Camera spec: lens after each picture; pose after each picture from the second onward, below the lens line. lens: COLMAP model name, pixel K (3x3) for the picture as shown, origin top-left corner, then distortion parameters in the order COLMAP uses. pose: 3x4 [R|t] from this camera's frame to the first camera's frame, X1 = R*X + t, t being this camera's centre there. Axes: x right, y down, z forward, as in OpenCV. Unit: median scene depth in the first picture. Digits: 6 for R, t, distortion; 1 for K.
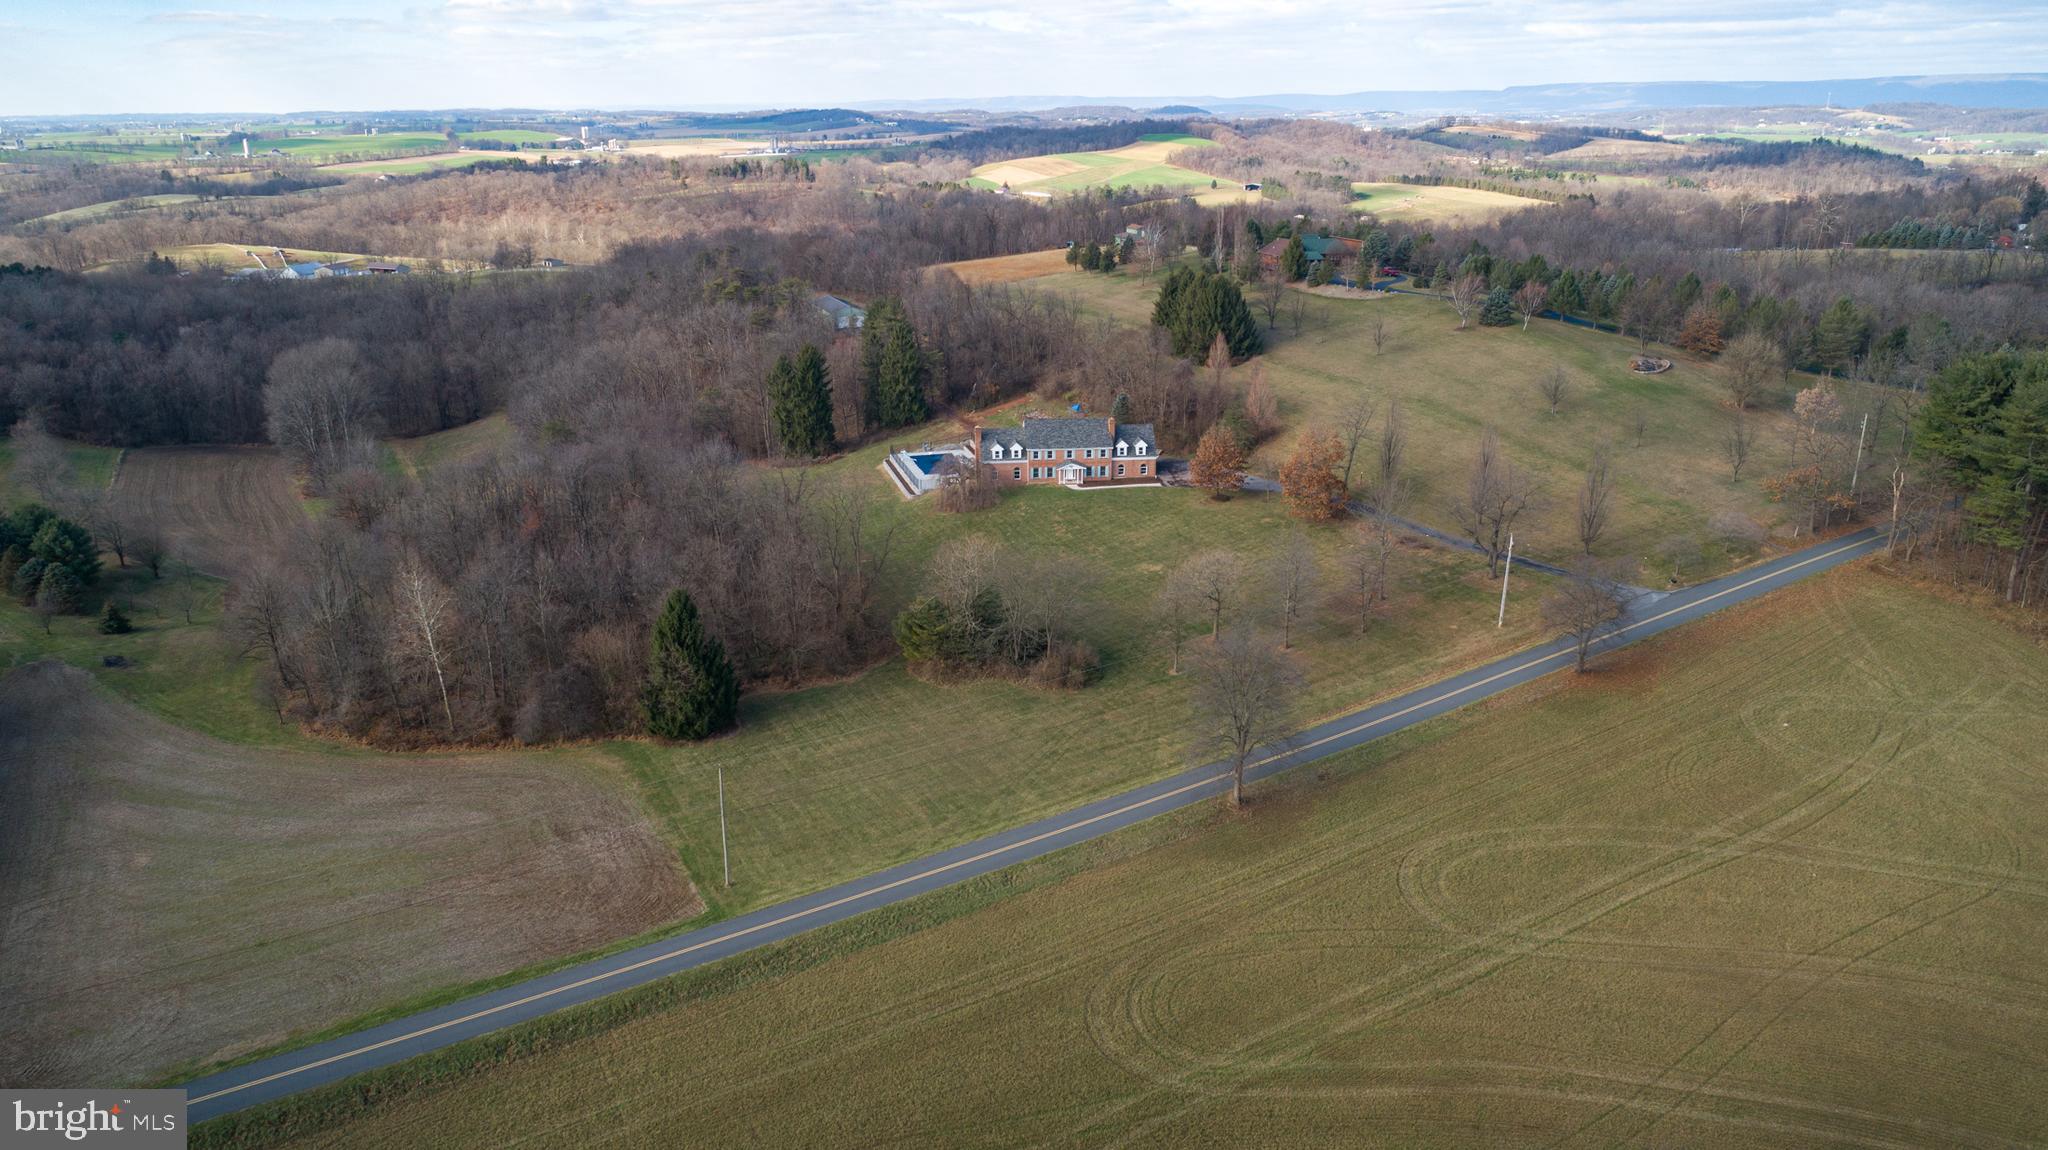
lens RADIAL K [[1369.1, 0, 1024.0], [0, 1369.1, 575.0], [0, 0, 1]] dist [-0.013034, 0.003296]
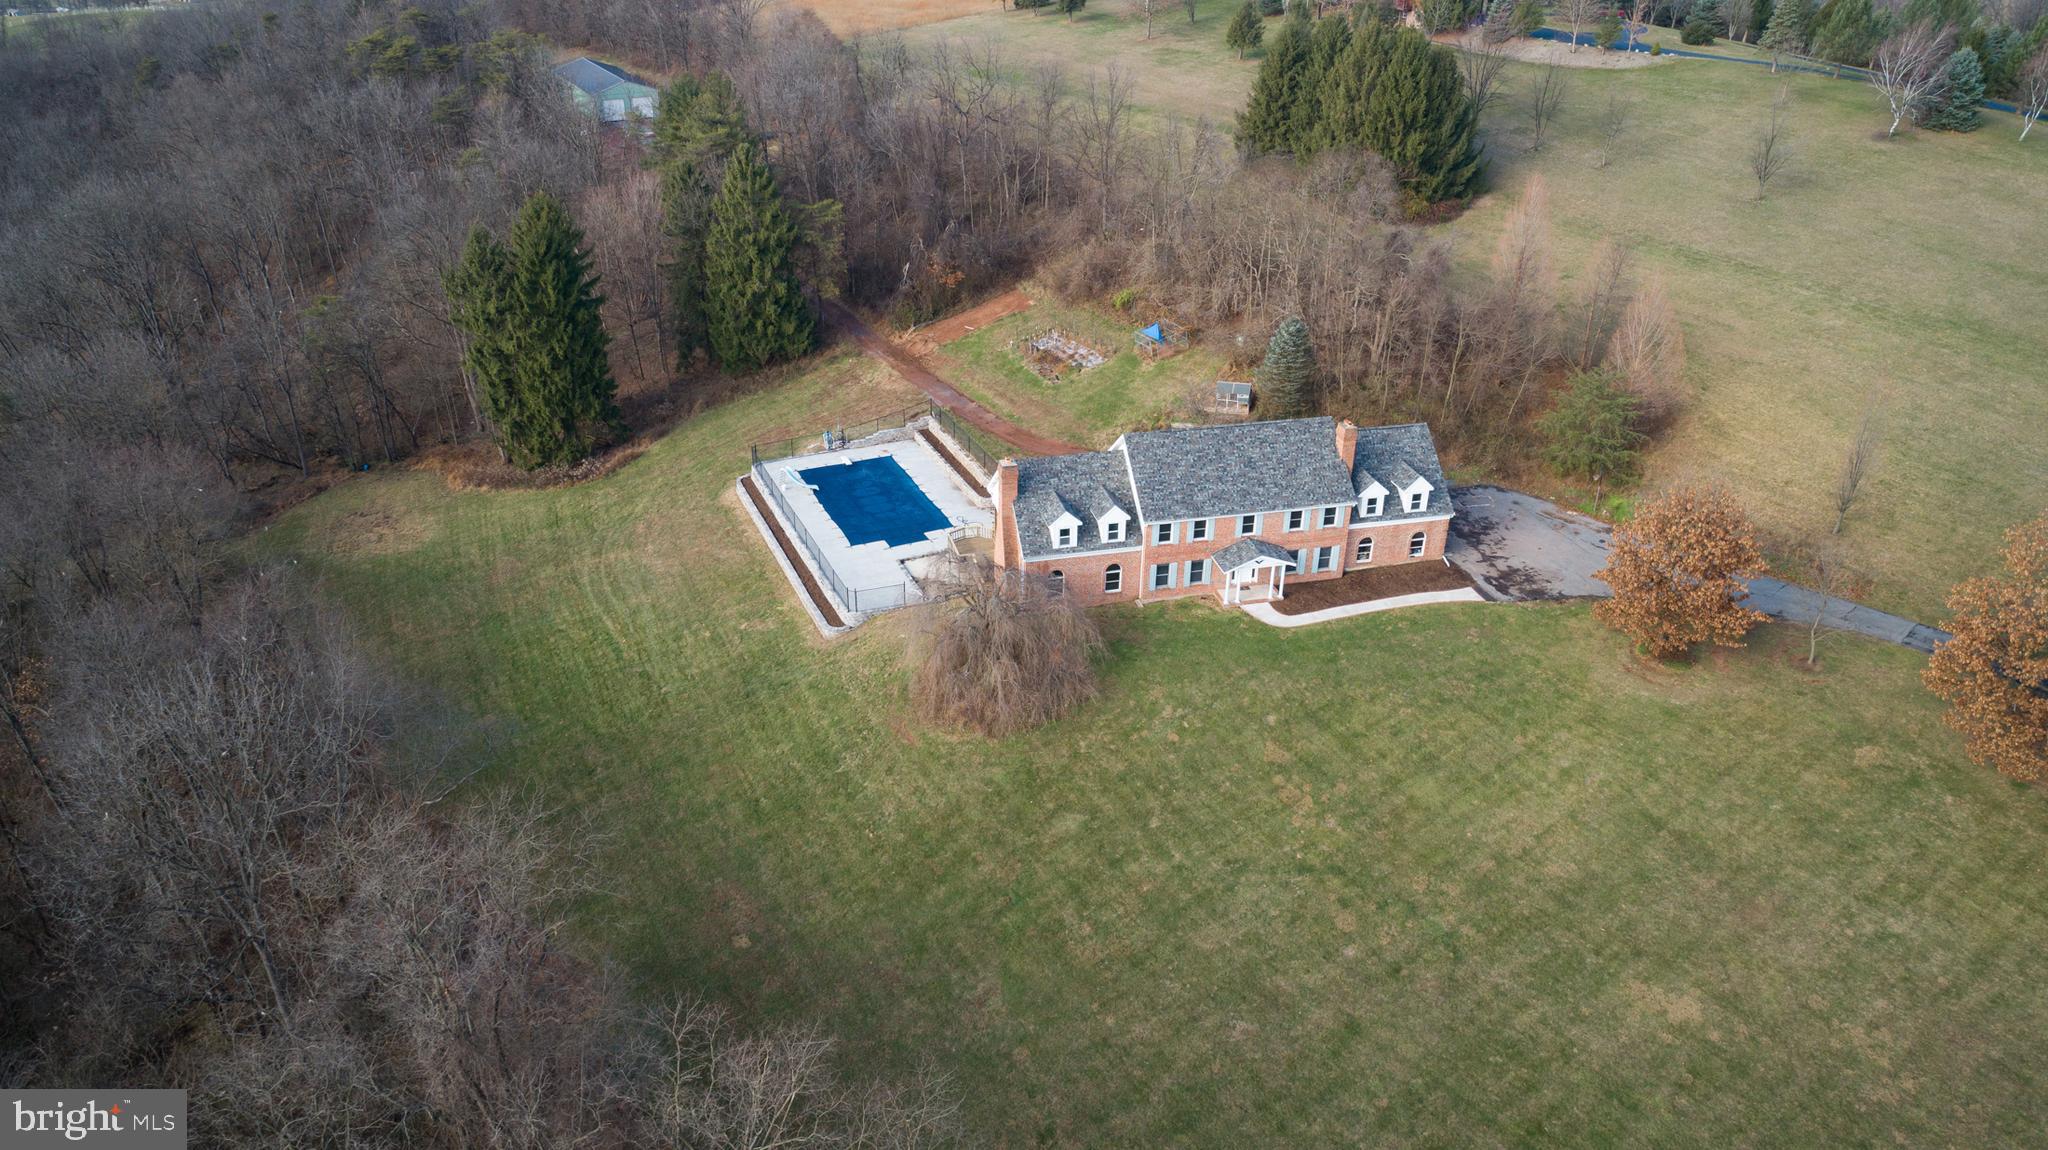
lens RADIAL K [[1416.1, 0, 1013.4], [0, 1416.1, 558.2], [0, 0, 1]] dist [-0.013997, 0.002563]
pose [[0.990970, -0.053103, 0.123120, -0.068079], [0.033145, 0.986751, 0.158817, -0.120187], [-0.129923, -0.153302, 0.979601, 0.512363]]
